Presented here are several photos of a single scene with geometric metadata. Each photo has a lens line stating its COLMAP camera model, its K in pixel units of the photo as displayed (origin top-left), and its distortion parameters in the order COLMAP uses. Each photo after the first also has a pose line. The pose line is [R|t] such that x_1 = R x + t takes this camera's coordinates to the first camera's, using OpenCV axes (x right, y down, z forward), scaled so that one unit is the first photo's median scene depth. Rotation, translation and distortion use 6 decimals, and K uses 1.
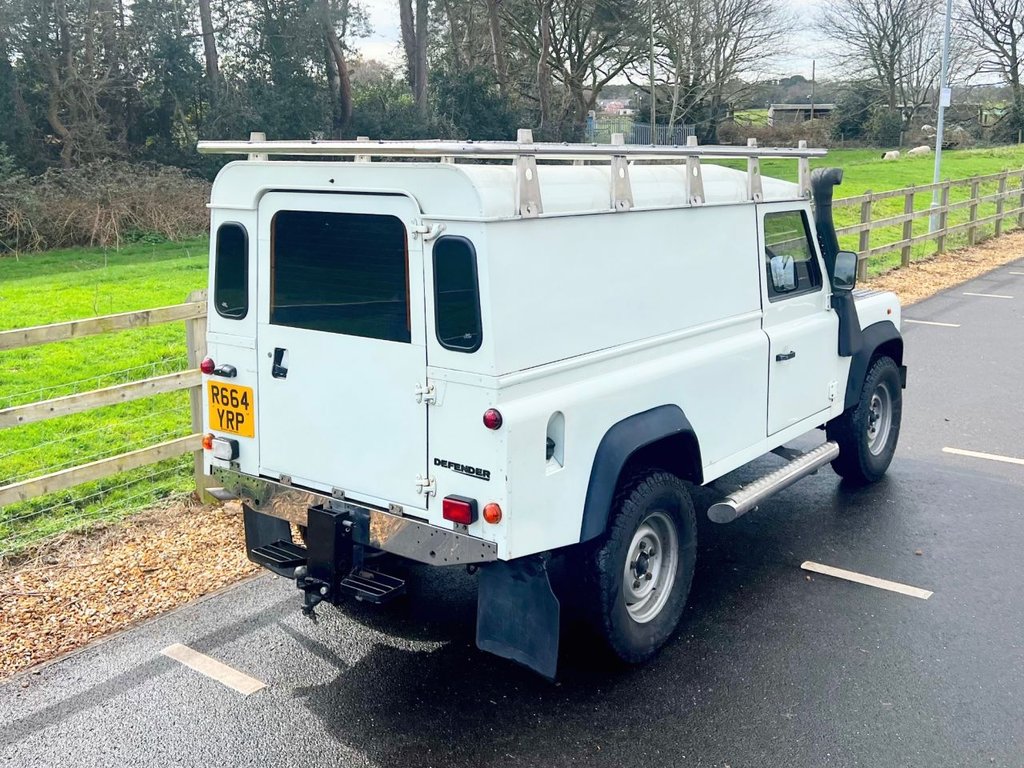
lens RADIAL K [[1104.1, 0, 512.8], [0, 1104.1, 307.8], [0, 0, 1]] dist [0.134346, -0.280101]
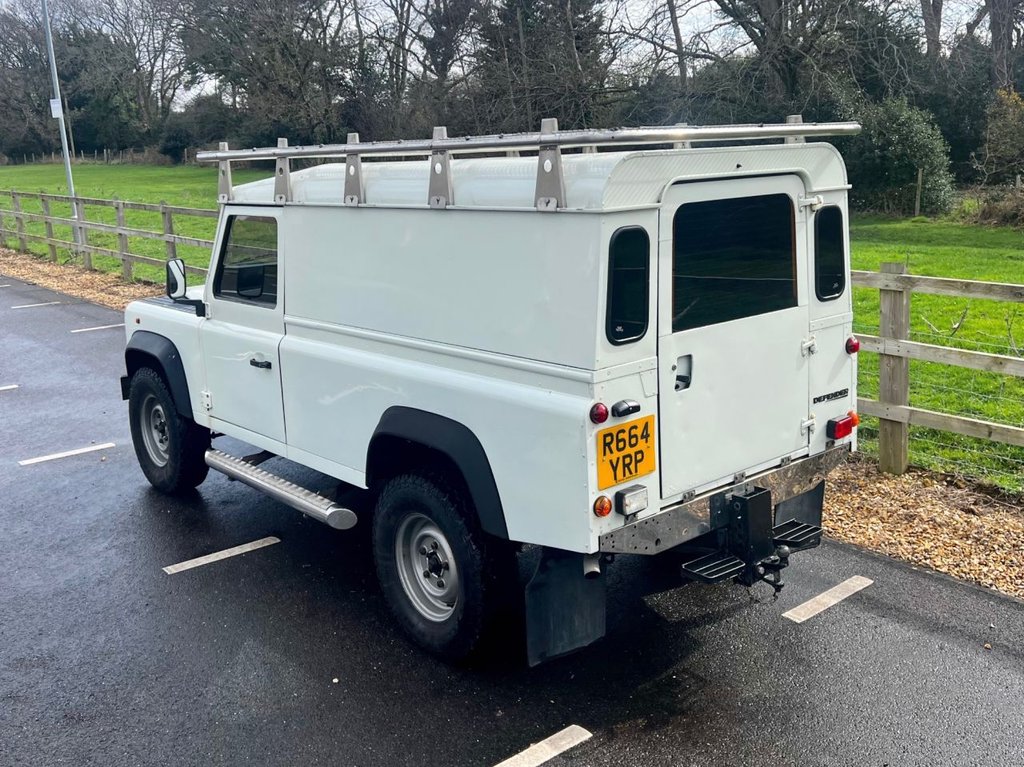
lens RADIAL K [[996.6, 0, 522.2], [0, 996.6, 326.9], [0, 0, 1]] dist [0.117521, -0.192796]
pose [[0.197792, -0.178681, 0.963821, -0.974562], [0.166059, 0.975142, 0.146702, -0.123386], [-0.966076, 0.131035, 0.222547, 0.897523]]
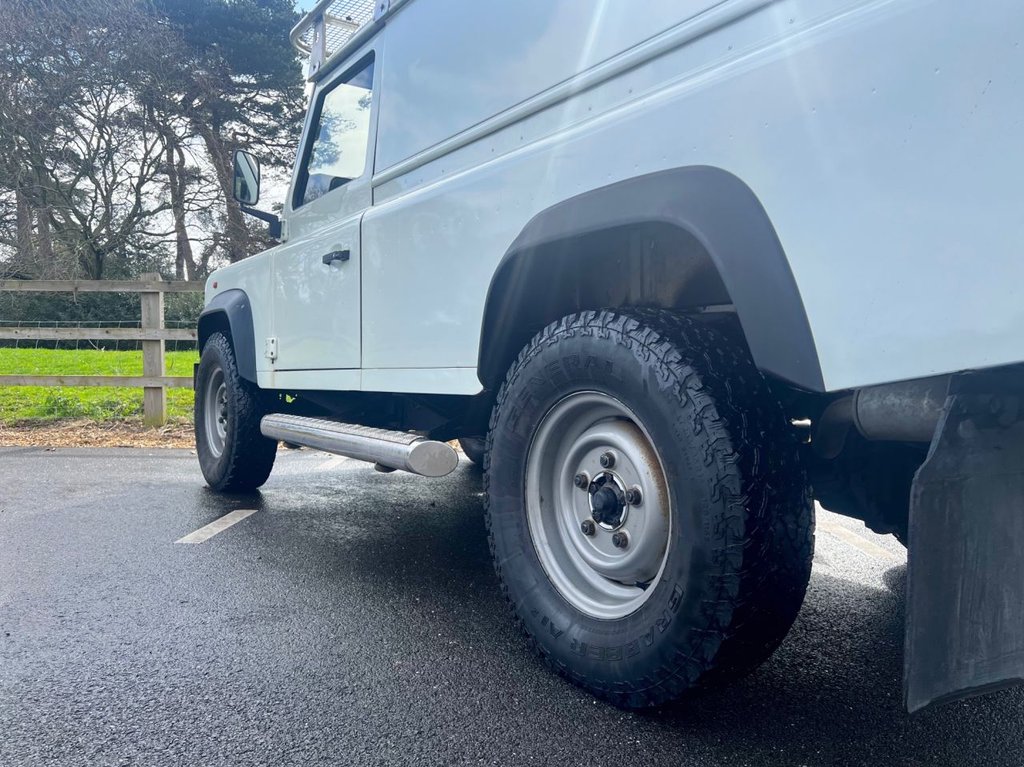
lens RADIAL K [[790.5, 0, 506.2], [0, 790.5, 357.5], [0, 0, 1]] dist [0.074746, -0.069821]
pose [[0.308818, 0.000870, 0.951121, -0.510885], [0.120772, 0.991869, -0.040120, 0.148258], [-0.943422, 0.127259, 0.306202, 1.127552]]
